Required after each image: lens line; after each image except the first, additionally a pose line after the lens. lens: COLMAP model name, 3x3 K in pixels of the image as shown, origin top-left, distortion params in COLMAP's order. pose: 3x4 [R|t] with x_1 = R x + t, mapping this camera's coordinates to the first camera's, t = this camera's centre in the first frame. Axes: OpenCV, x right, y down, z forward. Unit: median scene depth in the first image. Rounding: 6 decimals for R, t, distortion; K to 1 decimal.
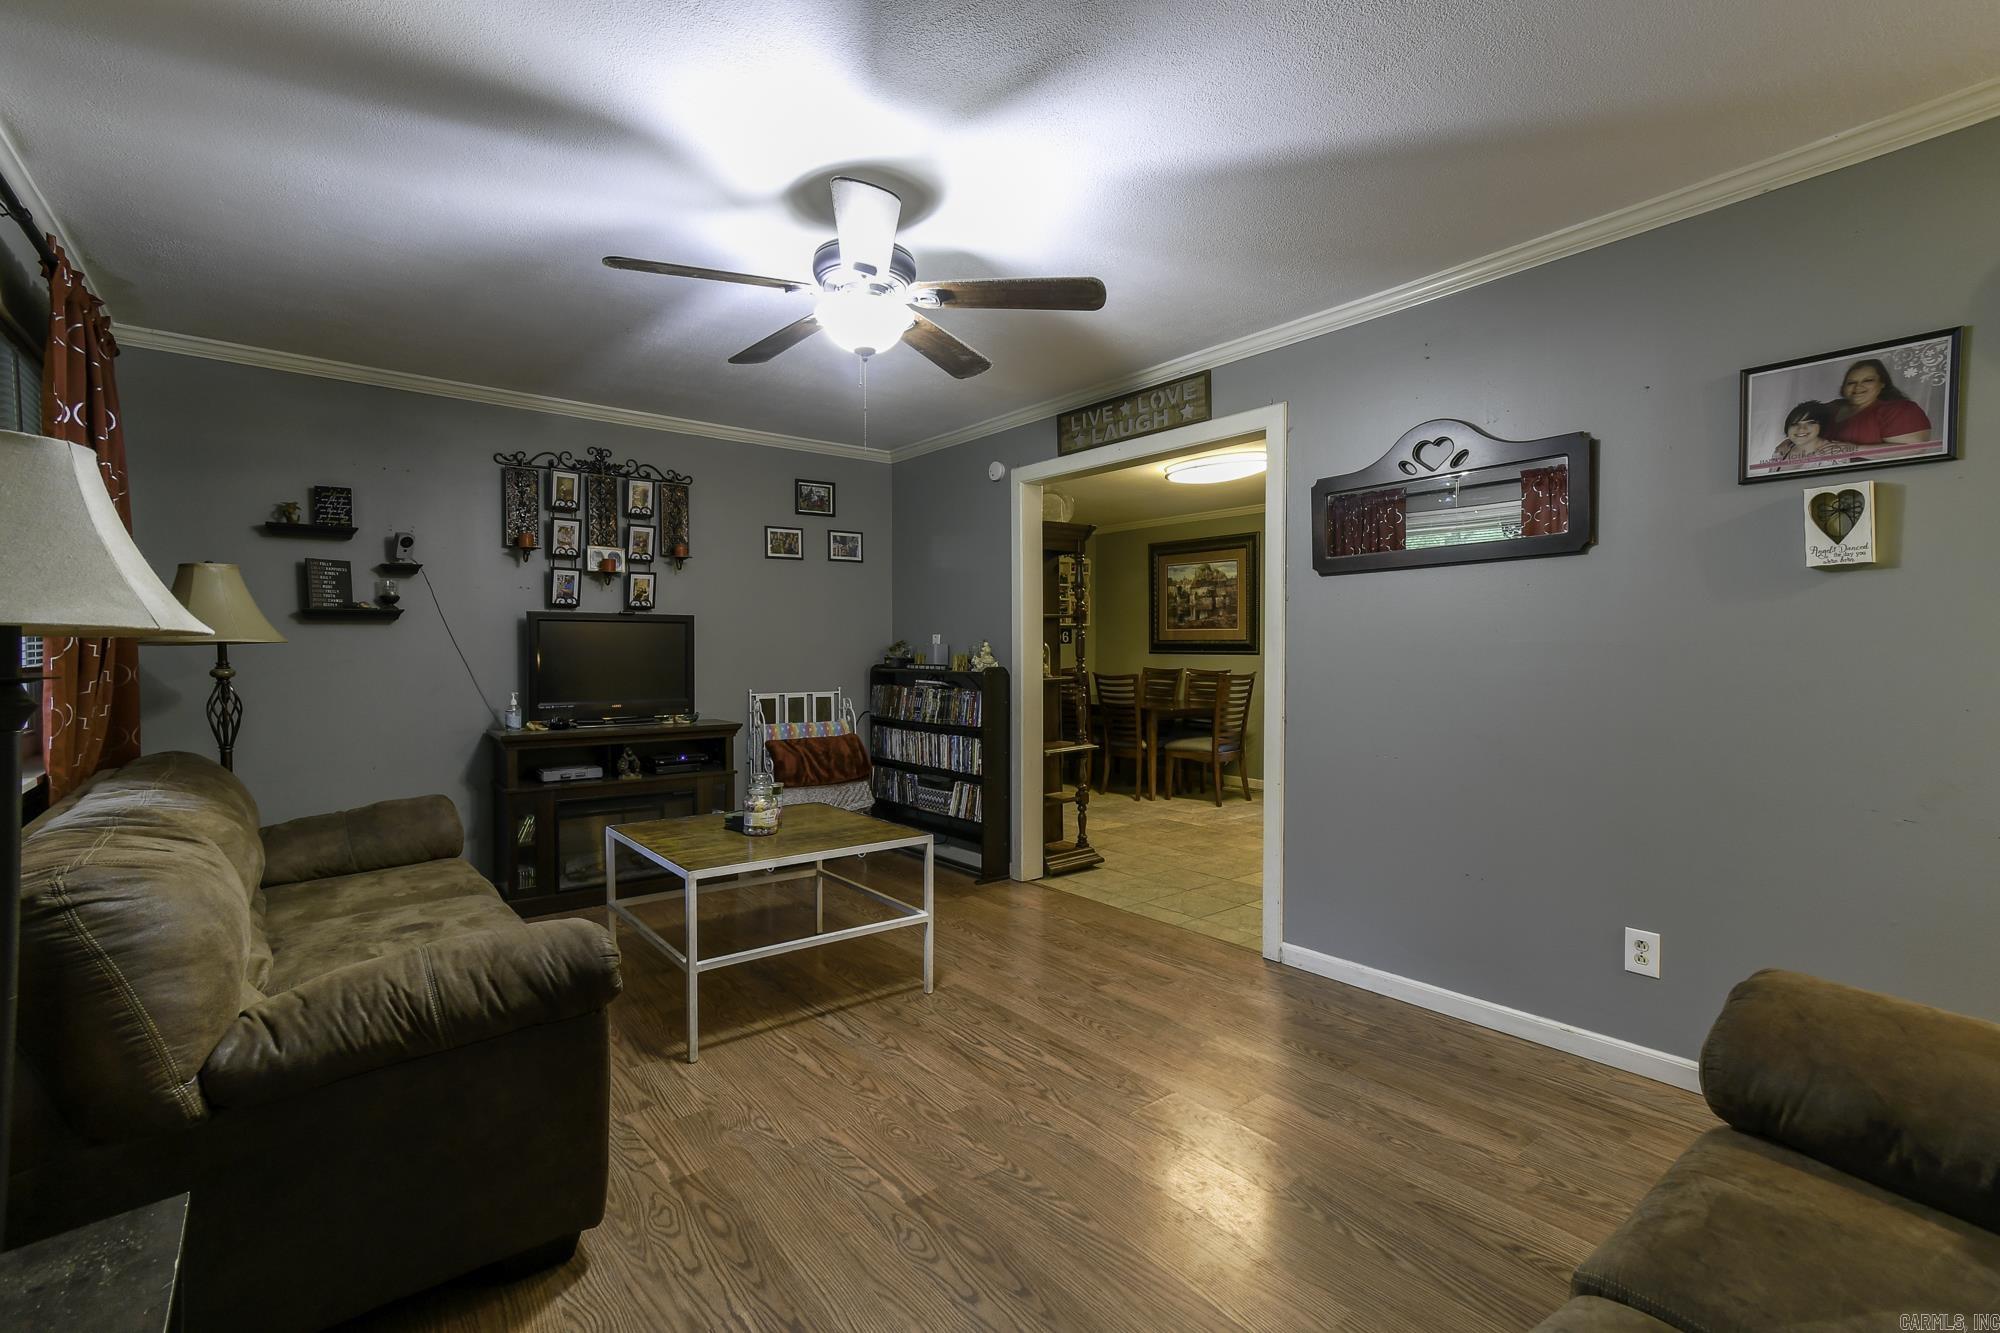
lens RADIAL K [[904.5, 0, 1016.3], [0, 904.5, 656.6], [0, 0, 1]] dist [0.019621, 0.005415]
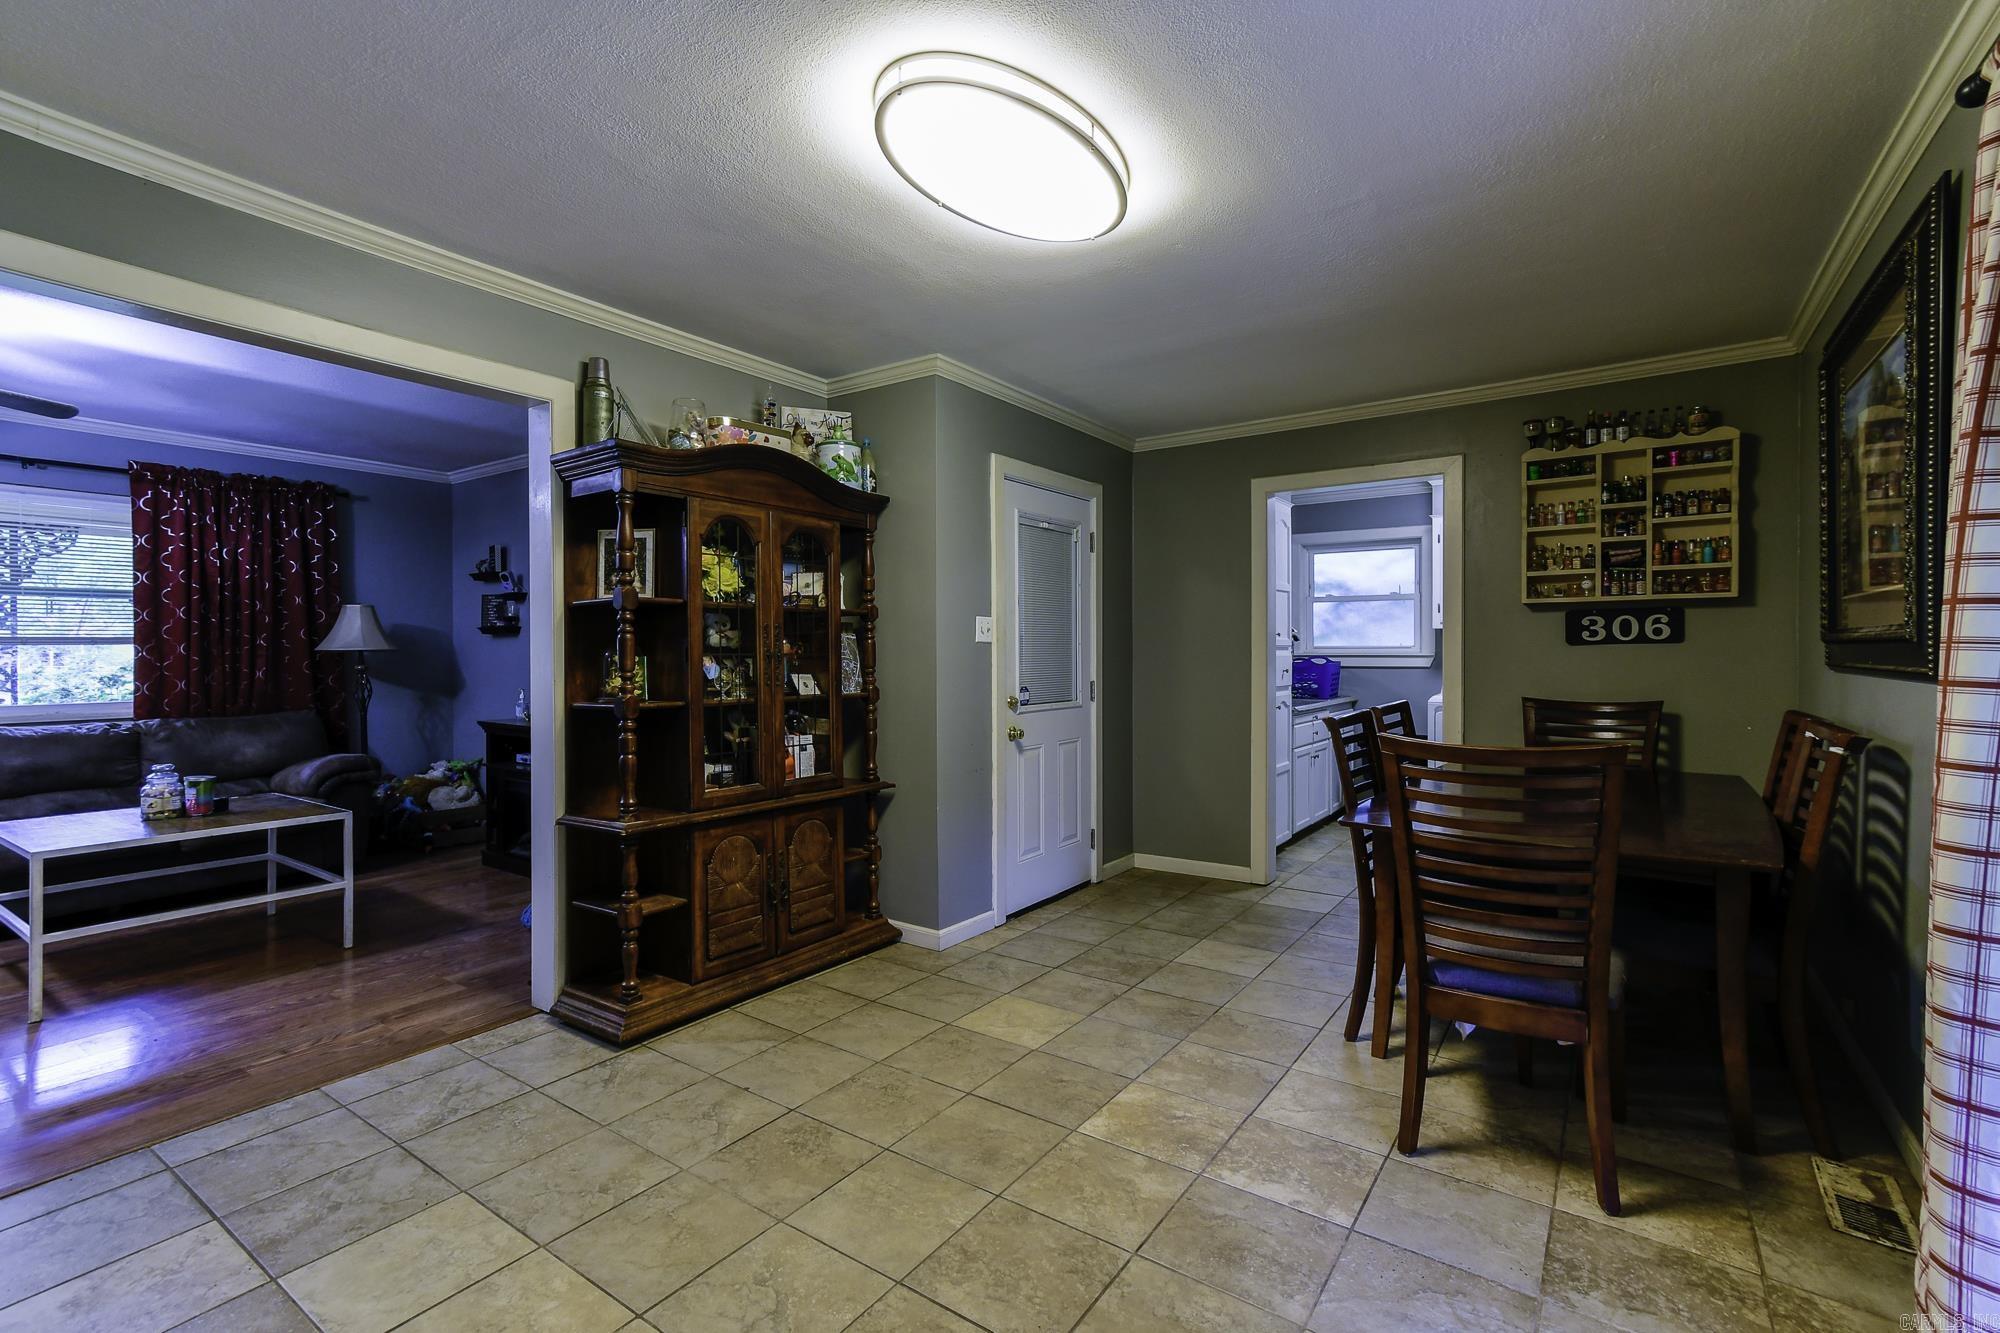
lens RADIAL K [[904.5, 0, 990.6], [0, 904.5, 661.5], [0, 0, 1]] dist [0.019621, 0.005415]
pose [[0.267054, 0.006084, -0.963662, 0.712757], [-0.008622, 0.999955, 0.003924, -0.008706], [0.963643, 0.007261, 0.267094, 1.106543]]
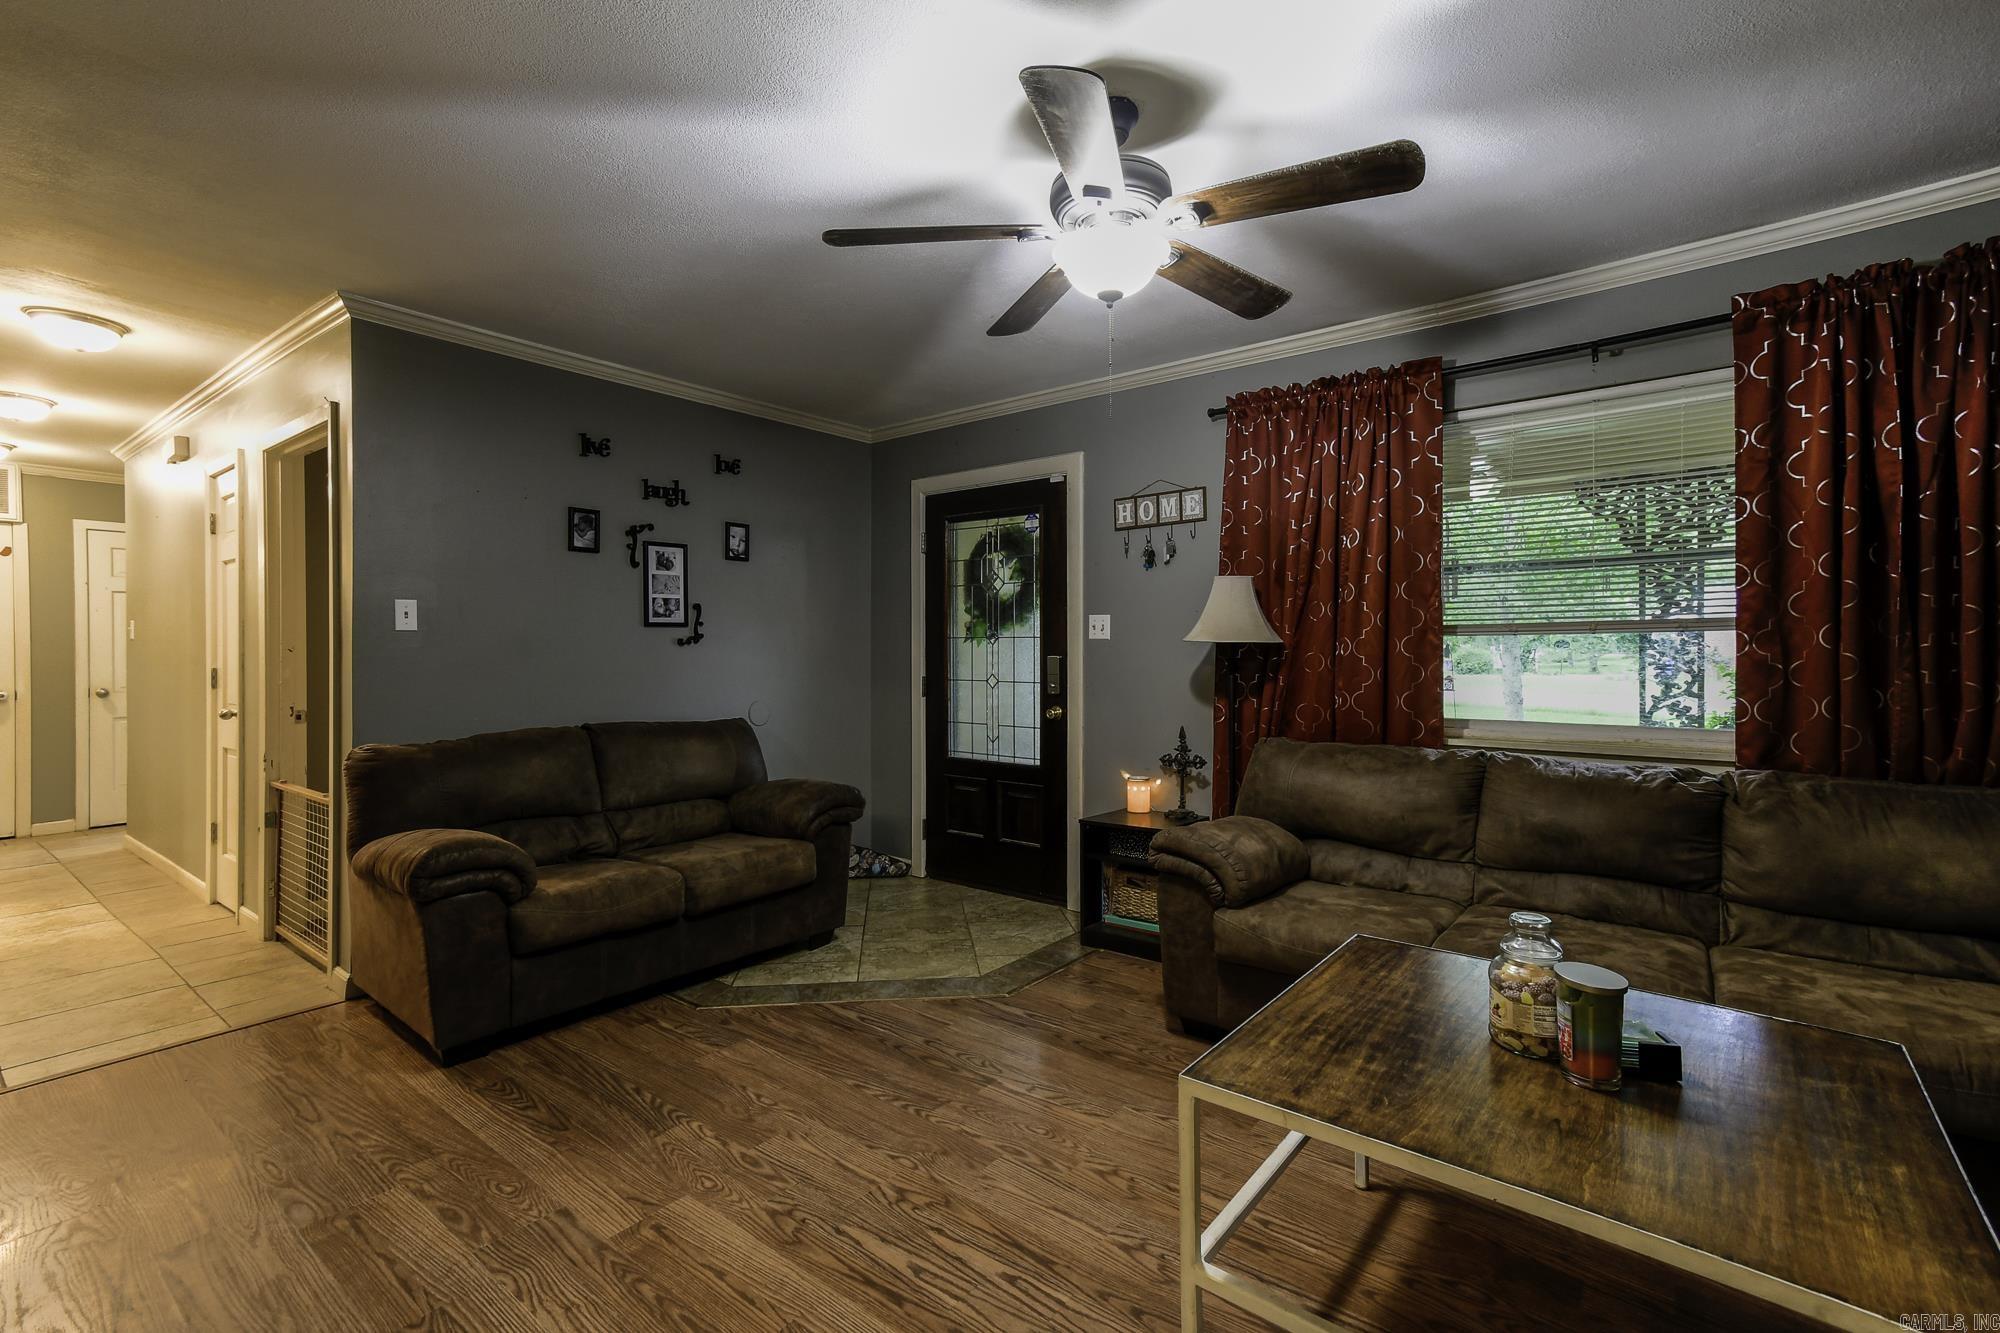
lens RADIAL K [[904.5, 0, 1011.4], [0, 904.5, 645.7], [0, 0, 1]] dist [0.019621, 0.005415]
pose [[-0.977107, 0.003532, -0.212720, 0.053547], [0.002005, 0.999971, 0.007393, -0.010512], [0.212739, 0.006798, -0.977085, 0.926055]]
